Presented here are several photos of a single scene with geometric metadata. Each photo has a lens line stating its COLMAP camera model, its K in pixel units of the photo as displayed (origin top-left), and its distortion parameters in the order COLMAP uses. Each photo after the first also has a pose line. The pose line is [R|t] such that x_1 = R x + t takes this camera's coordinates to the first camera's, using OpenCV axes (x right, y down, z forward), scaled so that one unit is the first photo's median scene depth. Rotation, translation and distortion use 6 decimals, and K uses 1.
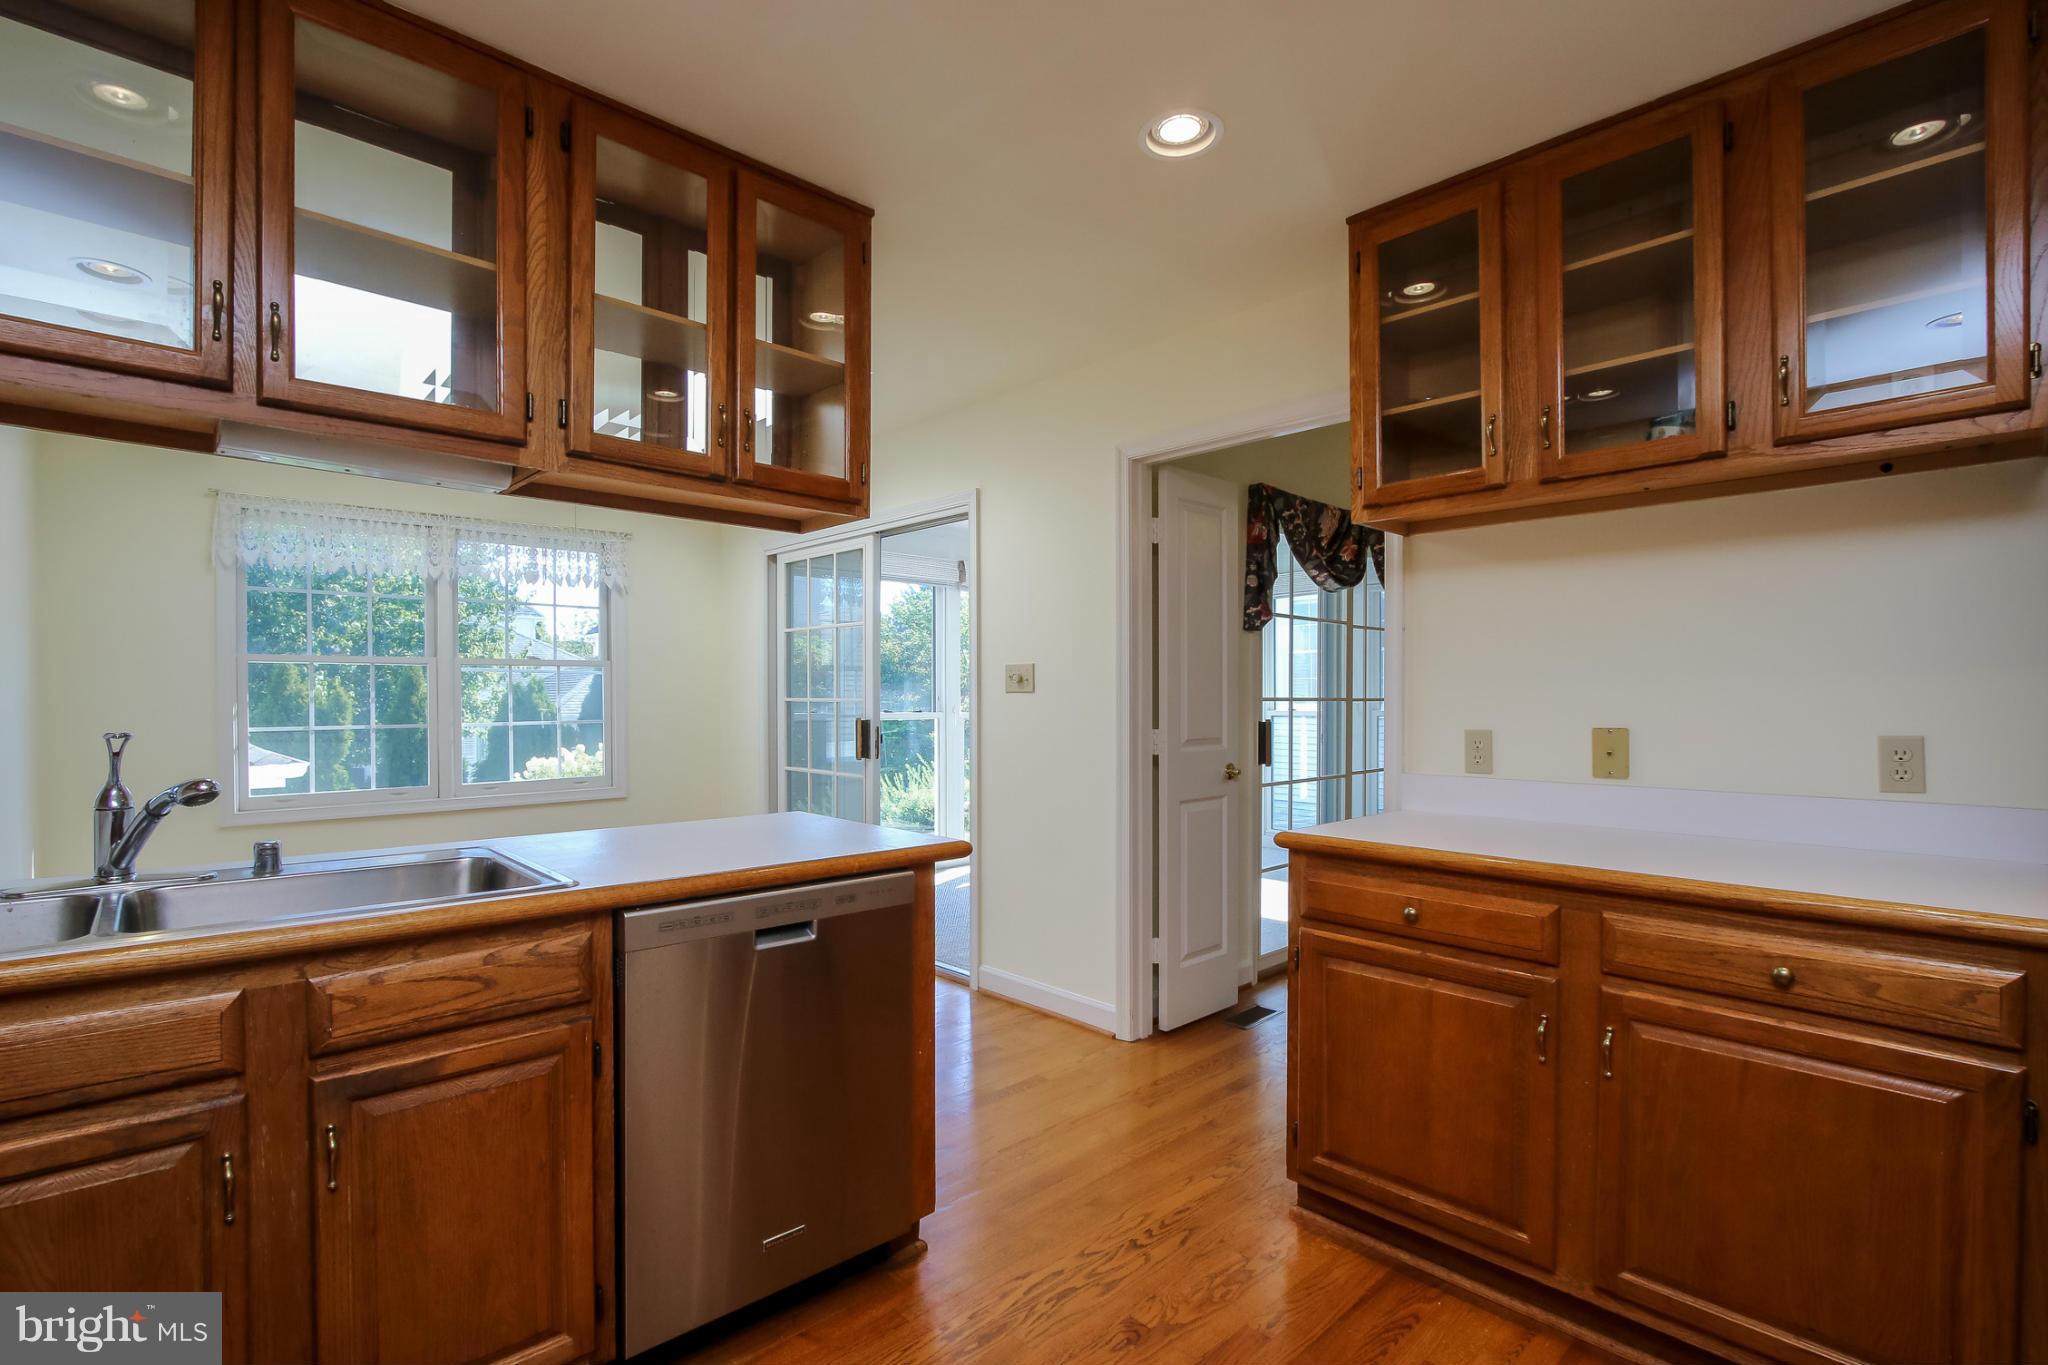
lens RADIAL K [[967.2, 0, 999.3], [0, 967.2, 688.4], [0, 0, 1]] dist [0.000575, 0.000054]
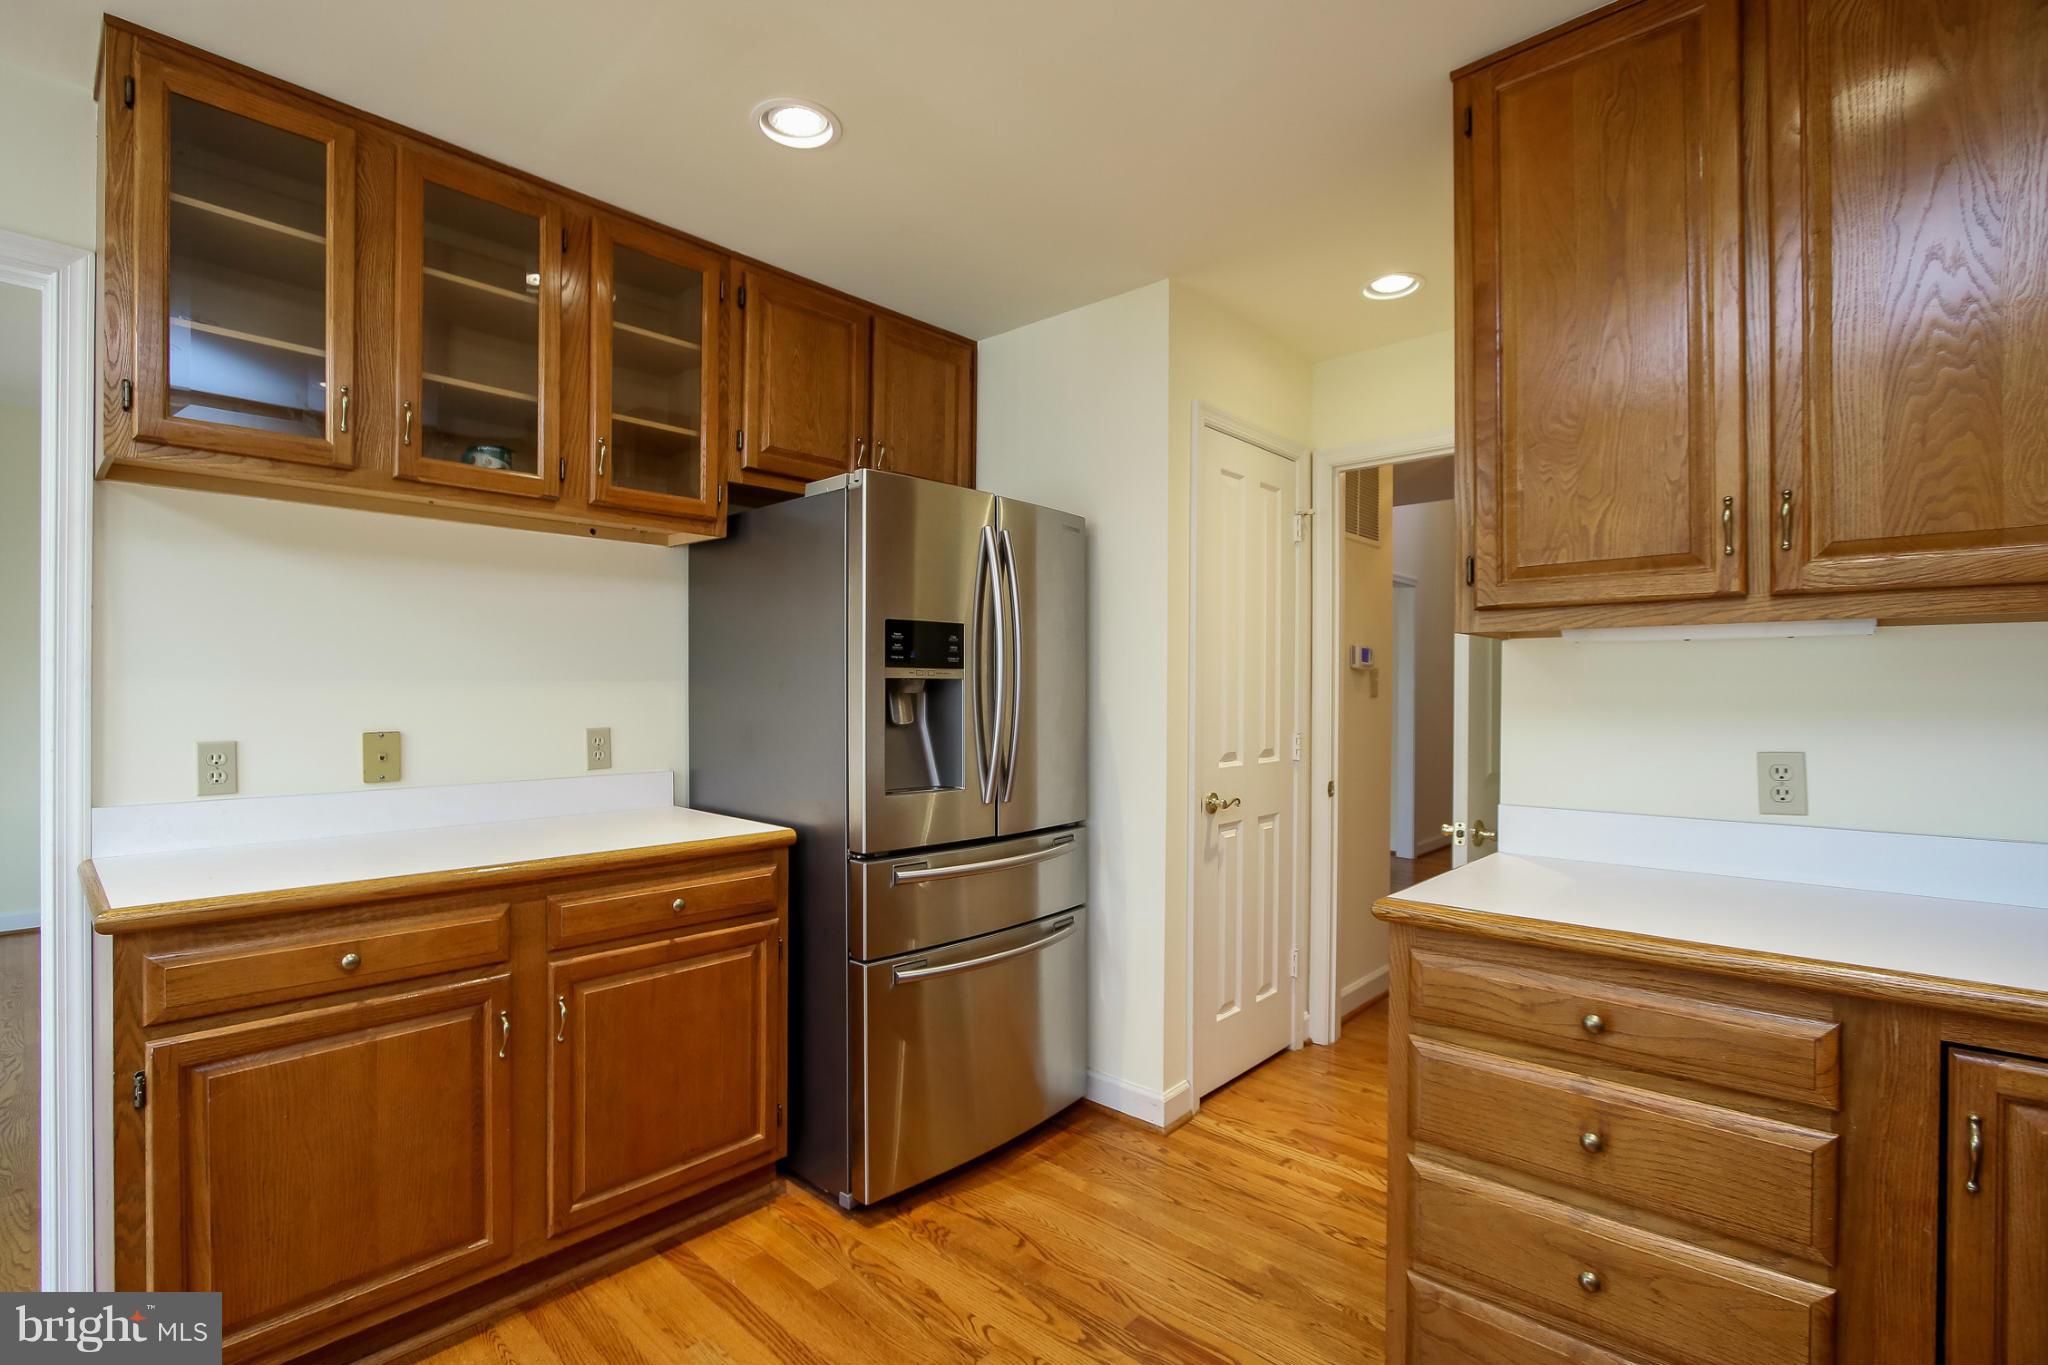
lens RADIAL K [[947.7, 0, 1026.6], [0, 947.7, 701.1], [0, 0, 1]] dist [-0.003641, -0.000461]
pose [[-0.080539, 0.000178, 0.996751, -0.423956], [-0.003049, 0.999995, -0.000425, 0.005249], [-0.996747, -0.003073, -0.080538, 0.463431]]
